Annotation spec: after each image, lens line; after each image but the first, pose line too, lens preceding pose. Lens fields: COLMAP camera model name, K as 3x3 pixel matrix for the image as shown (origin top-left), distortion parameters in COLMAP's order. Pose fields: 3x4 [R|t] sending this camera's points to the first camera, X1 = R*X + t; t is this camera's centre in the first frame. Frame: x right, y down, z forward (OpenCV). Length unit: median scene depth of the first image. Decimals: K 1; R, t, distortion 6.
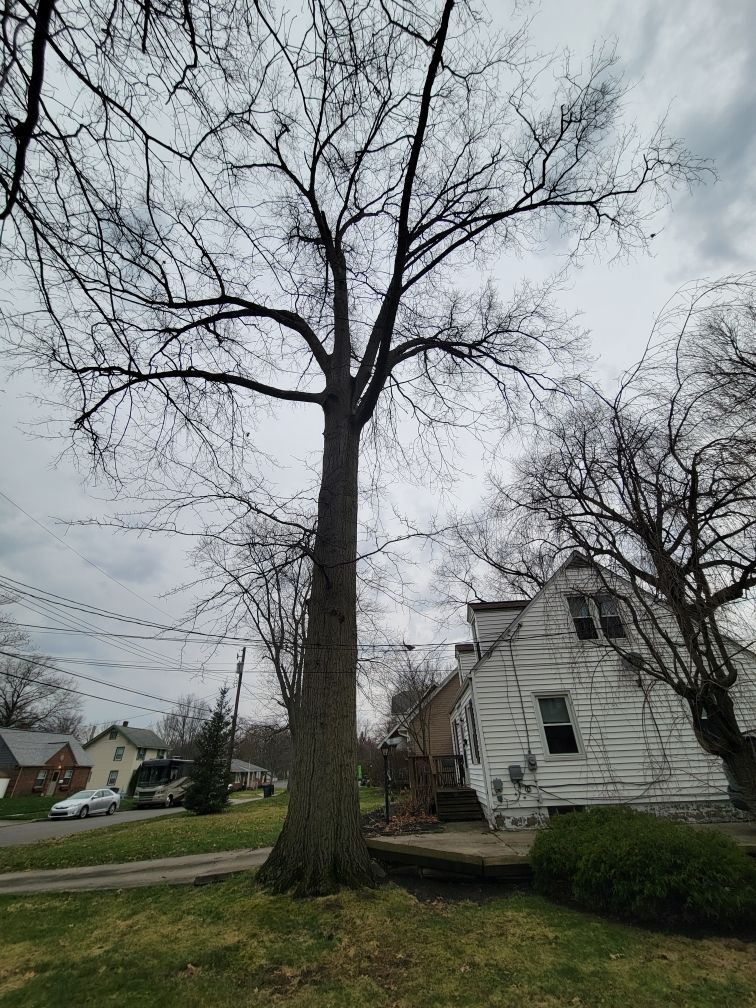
lens RADIAL K [[404.1, 0, 378.0], [0, 404.1, 504.0], [0, 0, 1]] dist [-0.000618, -0.002910]
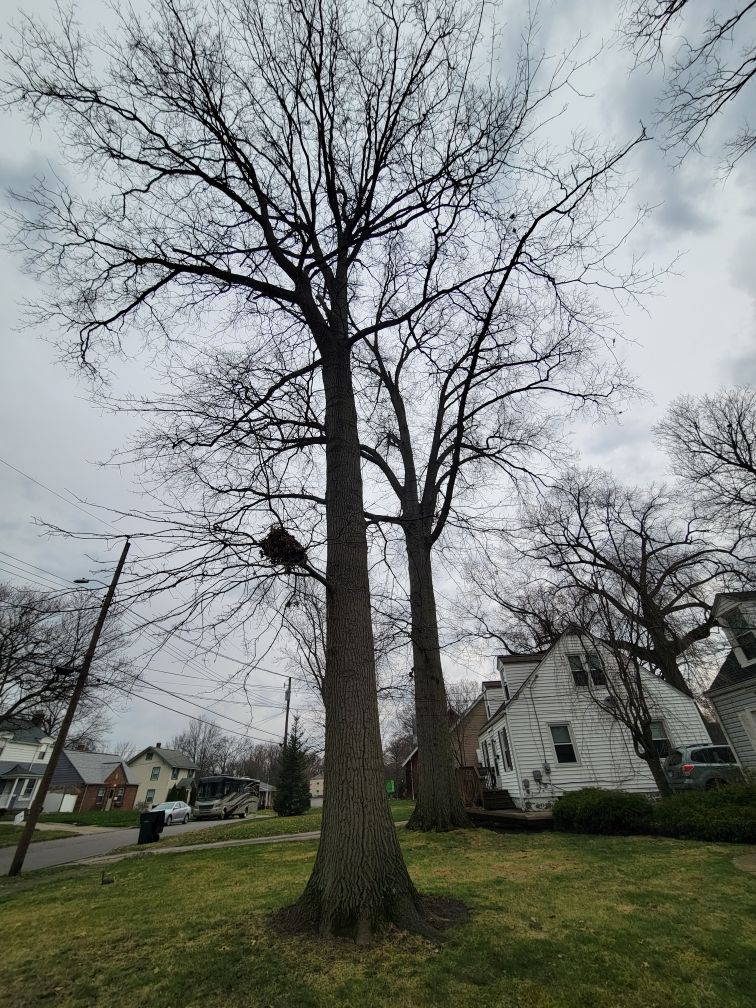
lens RADIAL K [[404.1, 0, 378.0], [0, 404.1, 504.0], [0, 0, 1]] dist [-0.000618, -0.002910]
pose [[0.999974, -0.000115, 0.007221, -0.197920], [0.000389, 0.999278, -0.037996, -0.225743], [-0.007211, 0.037998, 0.999252, -0.413833]]
